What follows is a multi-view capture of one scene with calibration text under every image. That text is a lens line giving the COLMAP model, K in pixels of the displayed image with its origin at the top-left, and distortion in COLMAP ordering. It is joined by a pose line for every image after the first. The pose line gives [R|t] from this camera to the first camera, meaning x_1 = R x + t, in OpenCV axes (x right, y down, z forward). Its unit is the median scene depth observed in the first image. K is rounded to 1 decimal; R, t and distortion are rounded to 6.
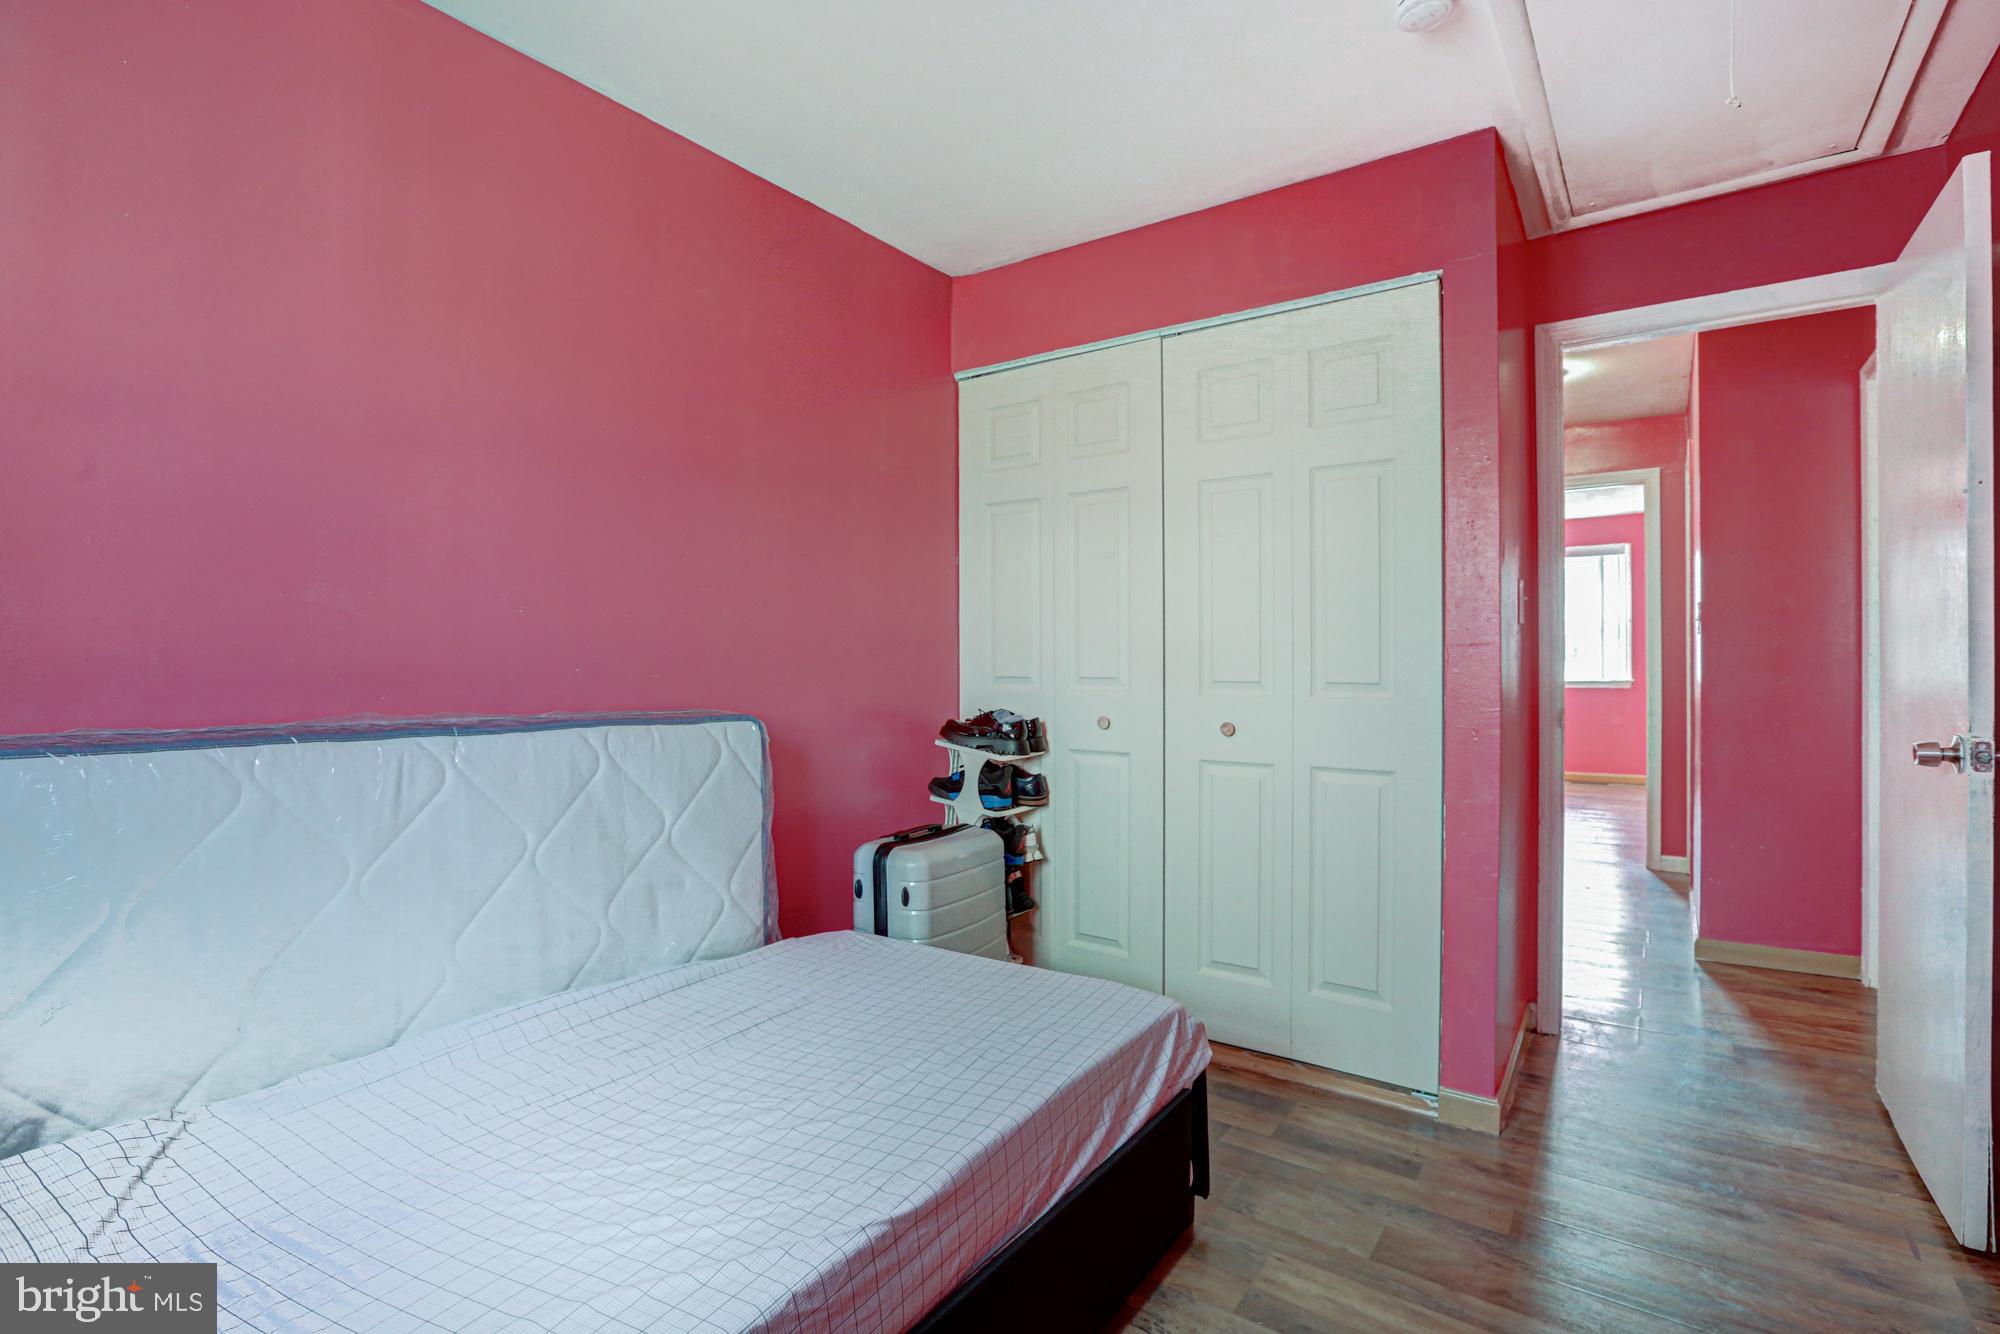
lens RADIAL K [[944.5, 0, 1017.0], [0, 944.5, 671.9], [0, 0, 1]] dist [-0.000776, -0.000150]
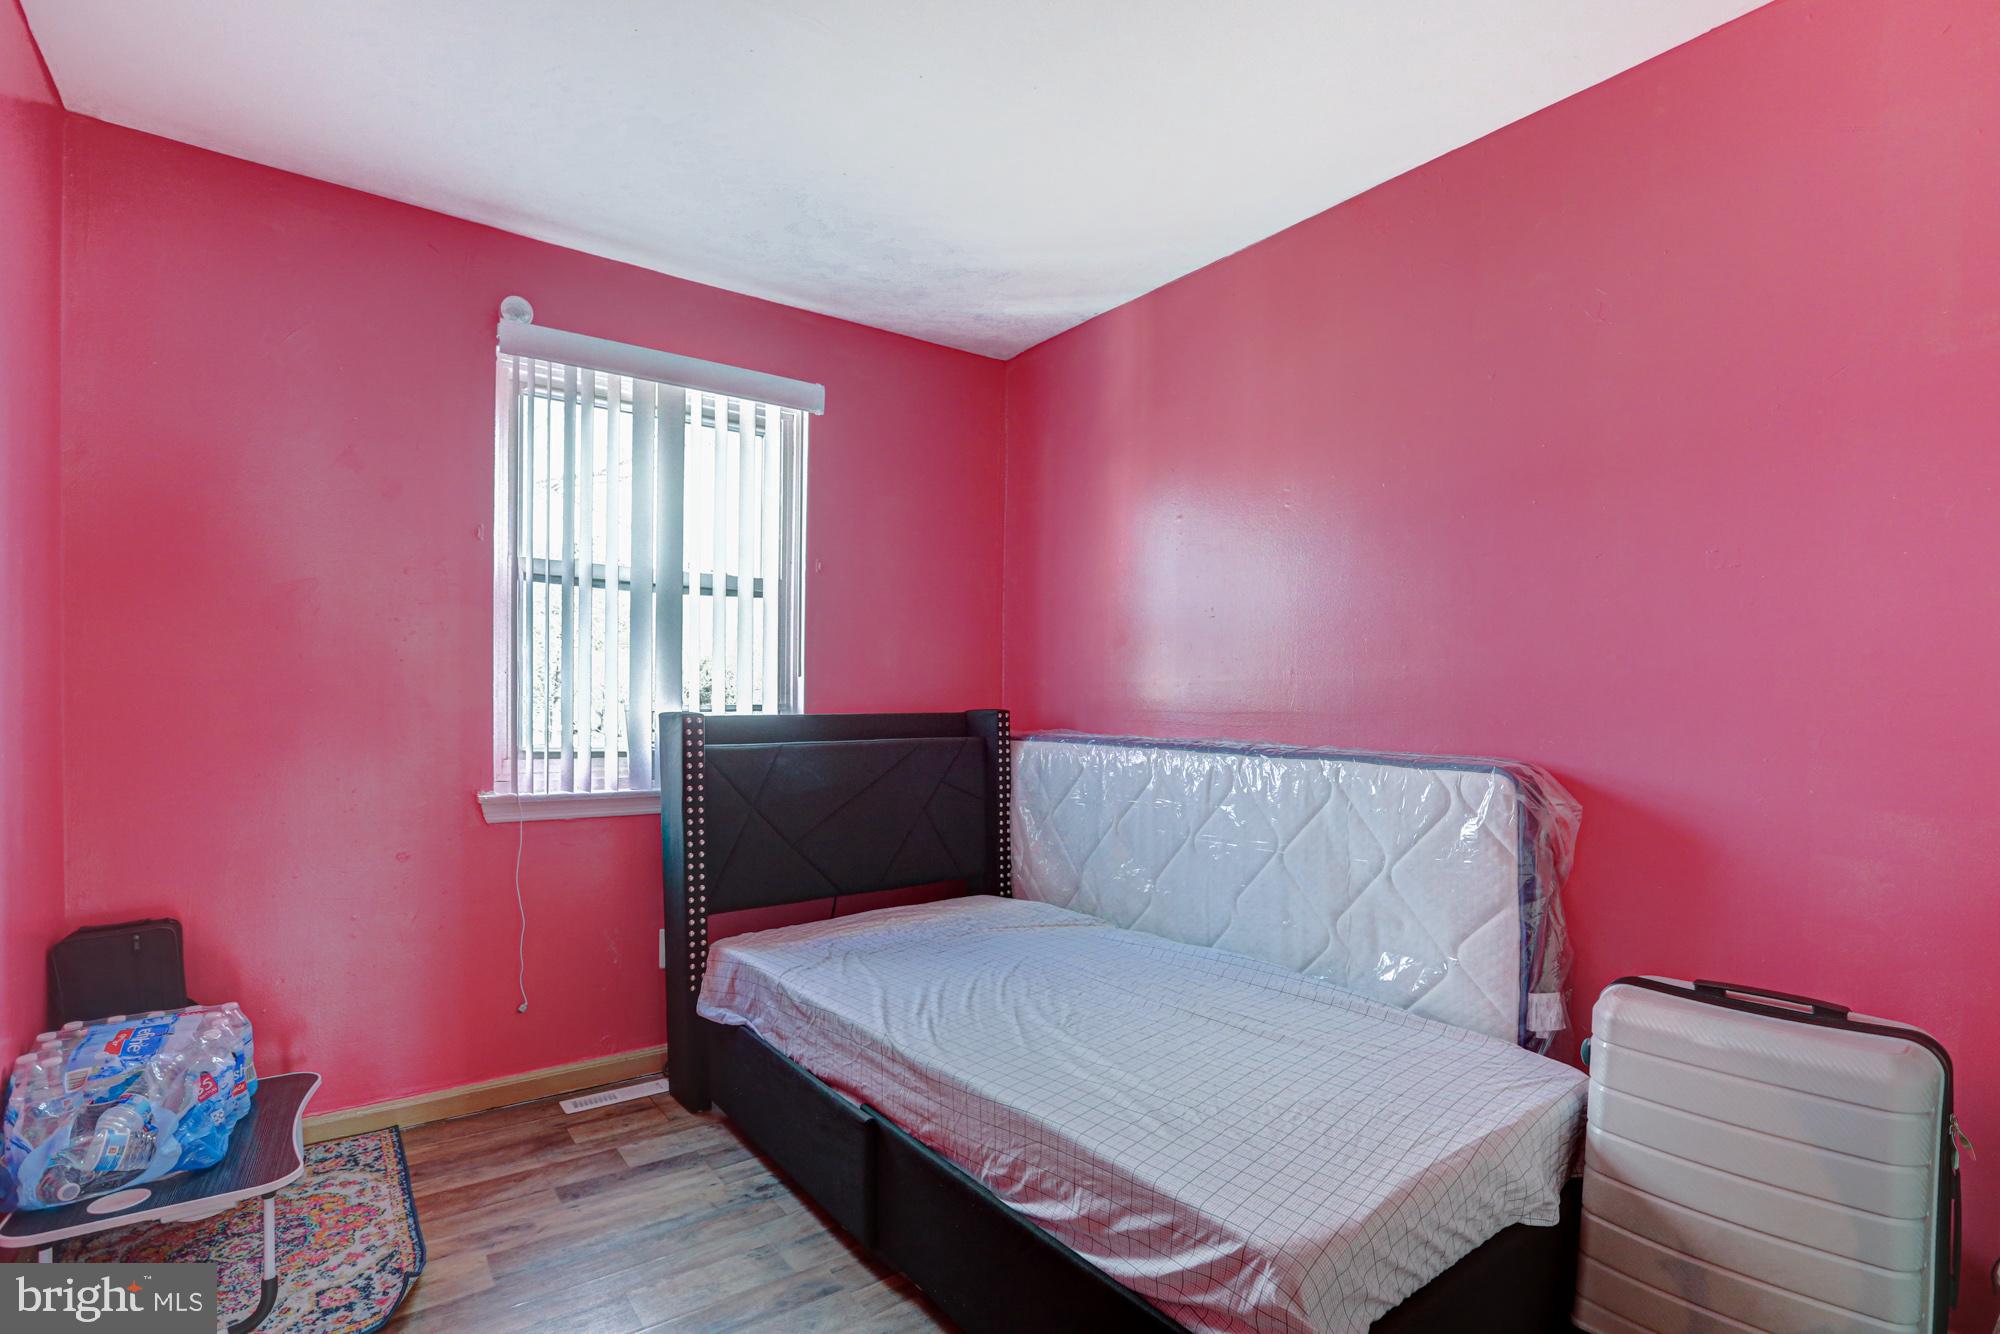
lens RADIAL K [[937.4, 0, 989.5], [0, 937.4, 664.0], [0, 0, 1]] dist [-0.058455, 0.028104]
pose [[-0.336533, -0.046504, -0.940523, 0.830465], [-0.006188, 0.998868, -0.047174, -0.005623], [0.941651, -0.010055, -0.336439, 1.039603]]
